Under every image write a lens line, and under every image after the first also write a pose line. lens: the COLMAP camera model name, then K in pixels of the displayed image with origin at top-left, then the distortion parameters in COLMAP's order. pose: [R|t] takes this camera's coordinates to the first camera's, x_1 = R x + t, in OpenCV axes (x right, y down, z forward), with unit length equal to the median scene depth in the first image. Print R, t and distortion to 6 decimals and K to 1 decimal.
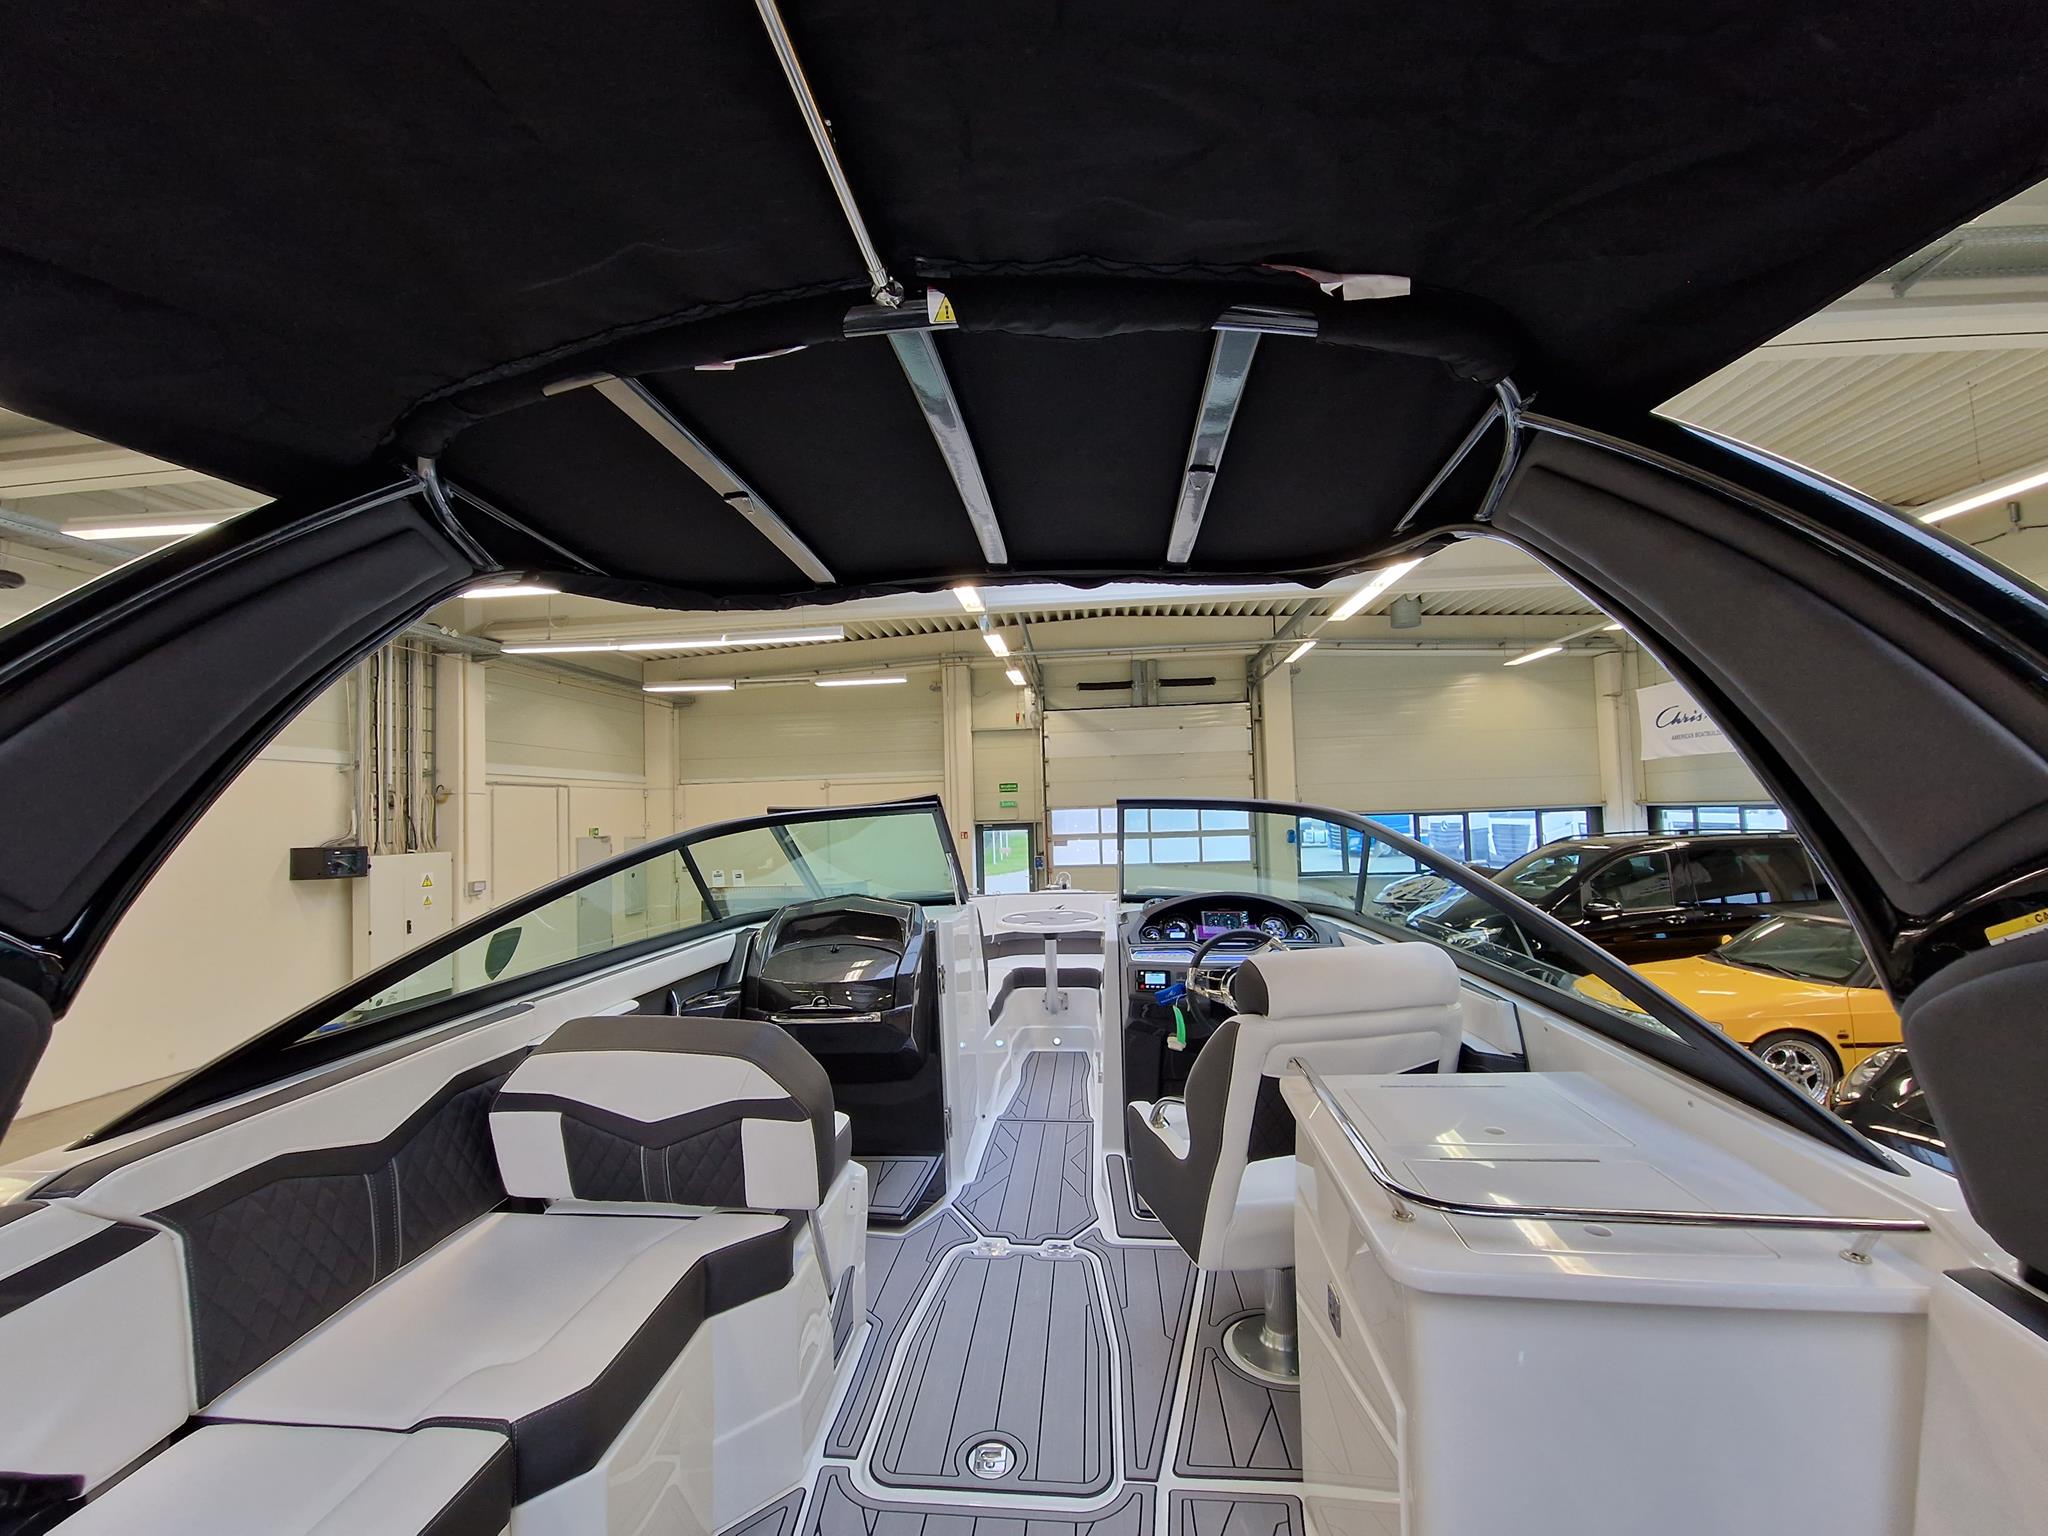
lens RADIAL K [[830.1, 0, 1020.8], [0, 830.1, 778.7], [0, 0, 1]] dist [0.009572, -0.008684]
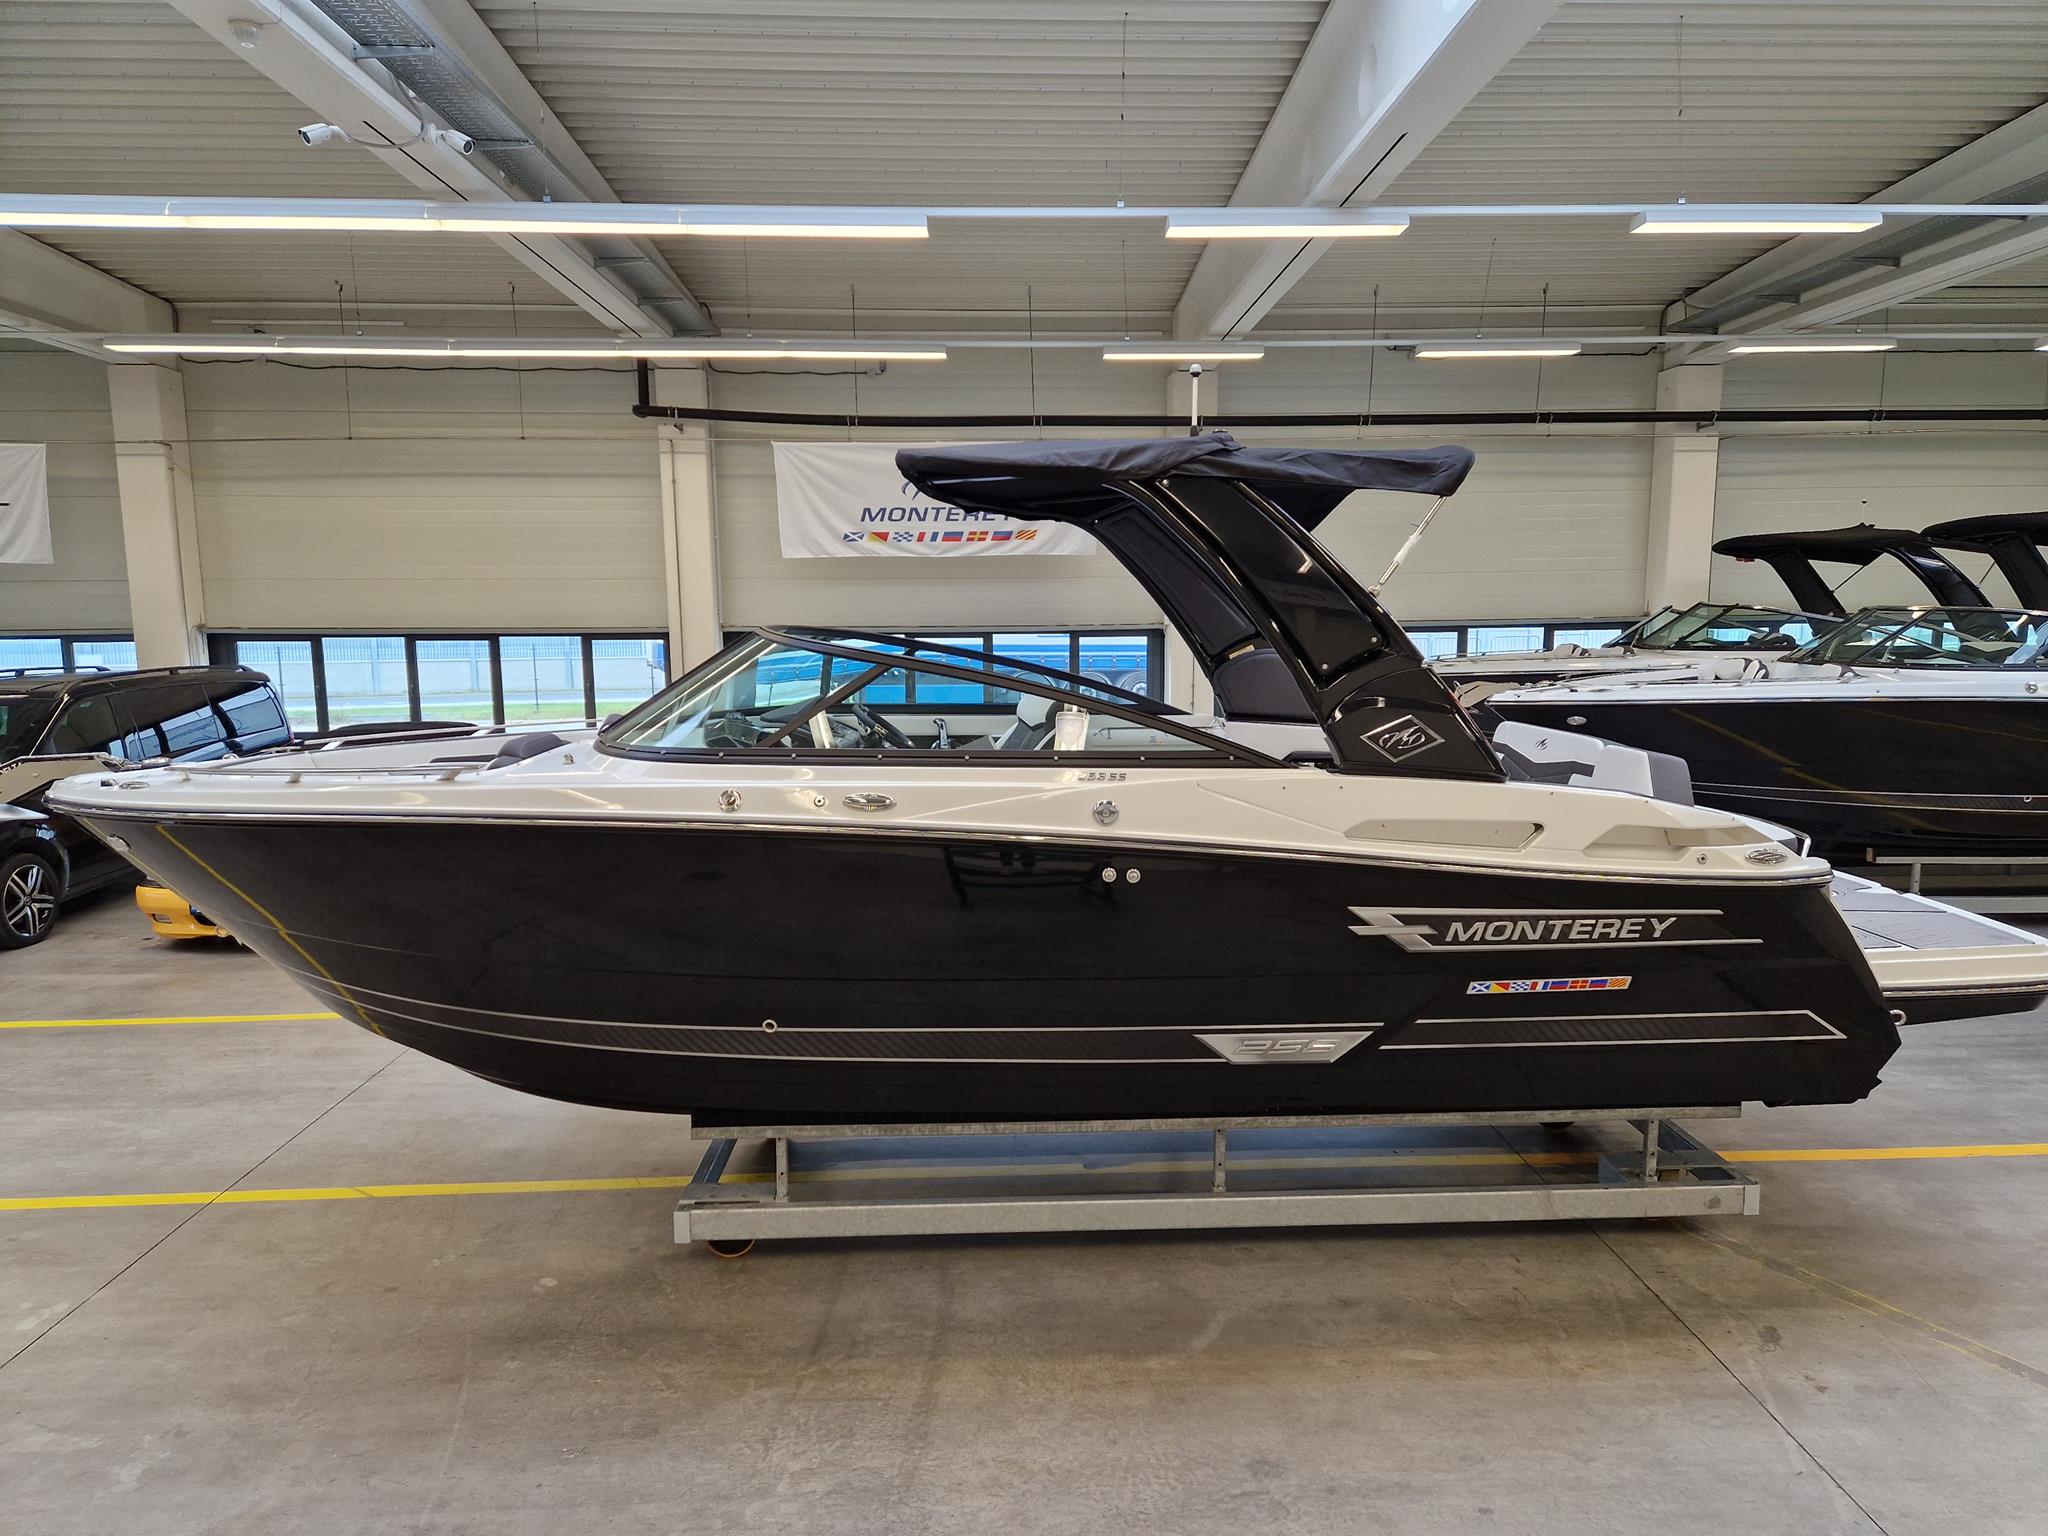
lens RADIAL K [[1348.0, 0, 1060.0], [0, 1348.0, 785.8], [0, 0, 1]] dist [0.067083, -0.052399]
pose [[-0.145385, -0.103121, 0.983986, -2.126429], [-0.030453, 0.994549, 0.099729, 0.052652], [-0.988906, -0.015466, -0.147733, 0.979644]]
